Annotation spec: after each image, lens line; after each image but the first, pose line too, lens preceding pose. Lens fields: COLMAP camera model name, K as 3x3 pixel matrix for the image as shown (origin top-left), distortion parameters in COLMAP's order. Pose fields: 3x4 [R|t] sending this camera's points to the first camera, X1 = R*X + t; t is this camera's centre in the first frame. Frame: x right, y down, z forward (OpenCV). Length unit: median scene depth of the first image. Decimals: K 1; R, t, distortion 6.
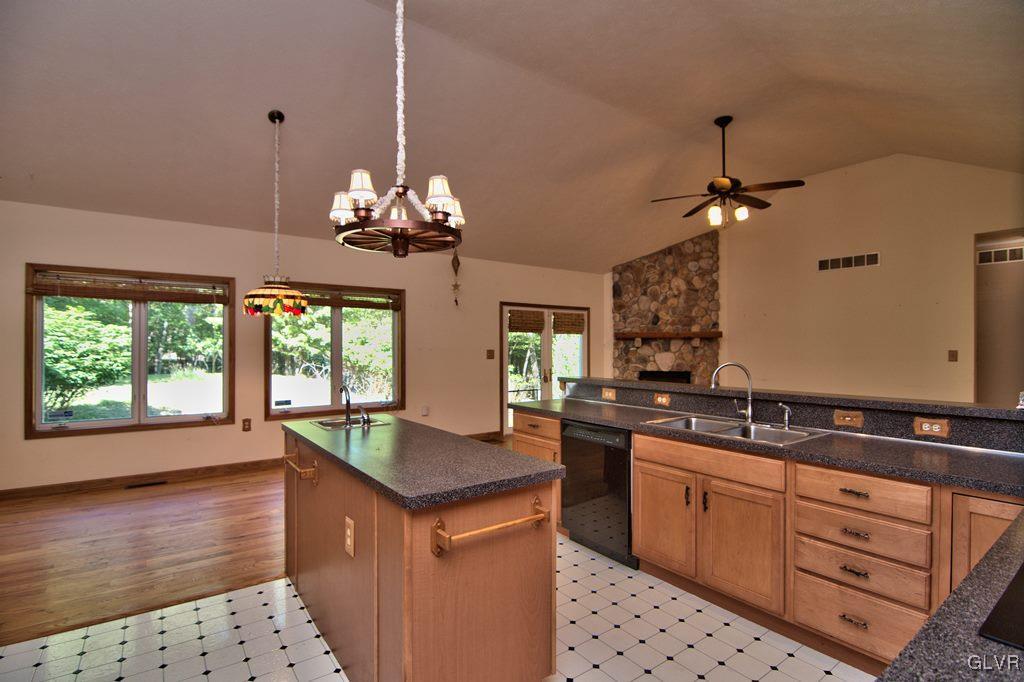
lens RADIAL K [[488.5, 0, 503.0], [0, 488.5, 345.1], [0, 0, 1]] dist [-0.006805, -0.010961]
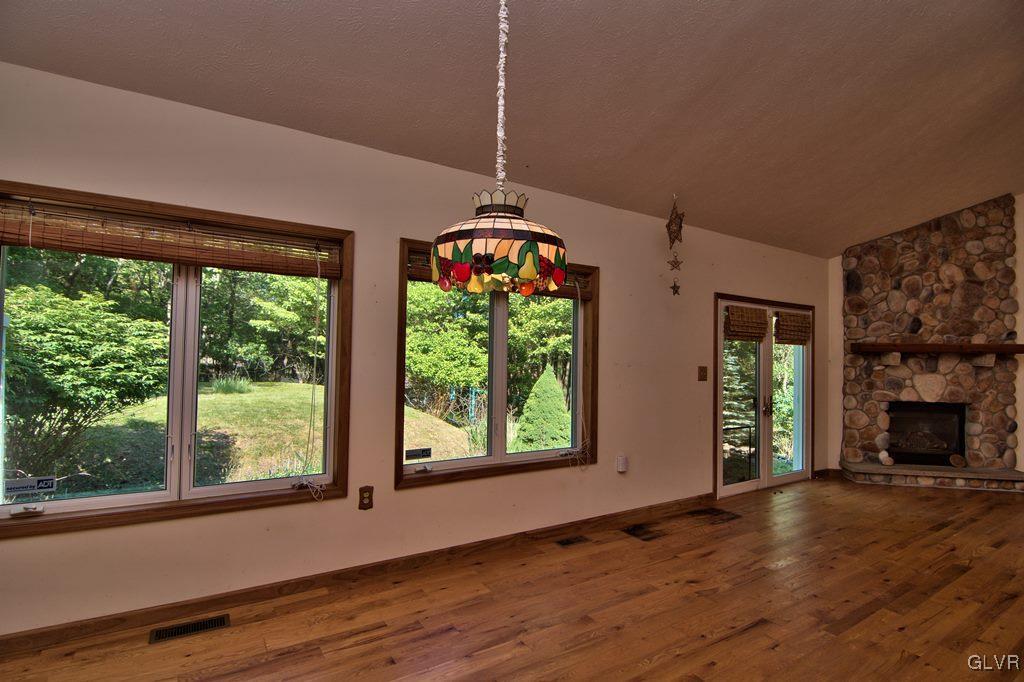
lens RADIAL K [[488.5, 0, 496.4], [0, 488.5, 346.5], [0, 0, 1]] dist [-0.006805, -0.010961]
pose [[0.997990, 0.017703, -0.060842, -0.239103], [-0.018732, 0.999690, -0.016378, -0.001086], [0.060533, 0.017484, 0.998013, 0.312235]]
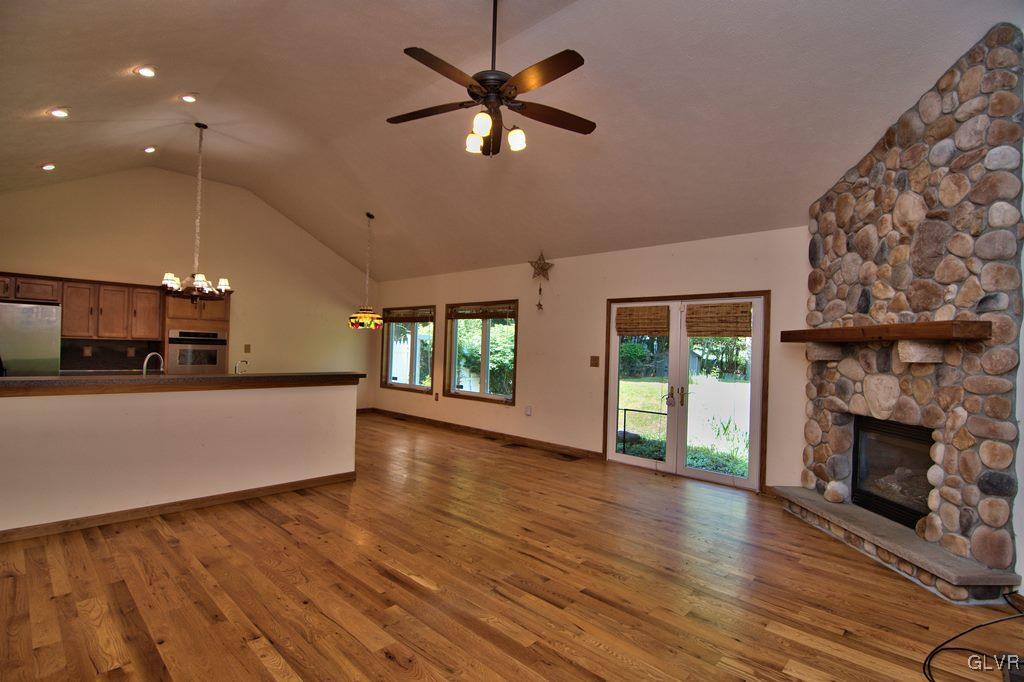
lens RADIAL K [[488.5, 0, 510.1], [0, 488.5, 345.5], [0, 0, 1]] dist [-0.006805, -0.010961]
pose [[0.199585, 0.000540, -0.979880, 0.723027], [-0.024393, 0.999693, -0.004418, -0.001283], [0.979577, 0.024783, 0.199537, 0.625092]]
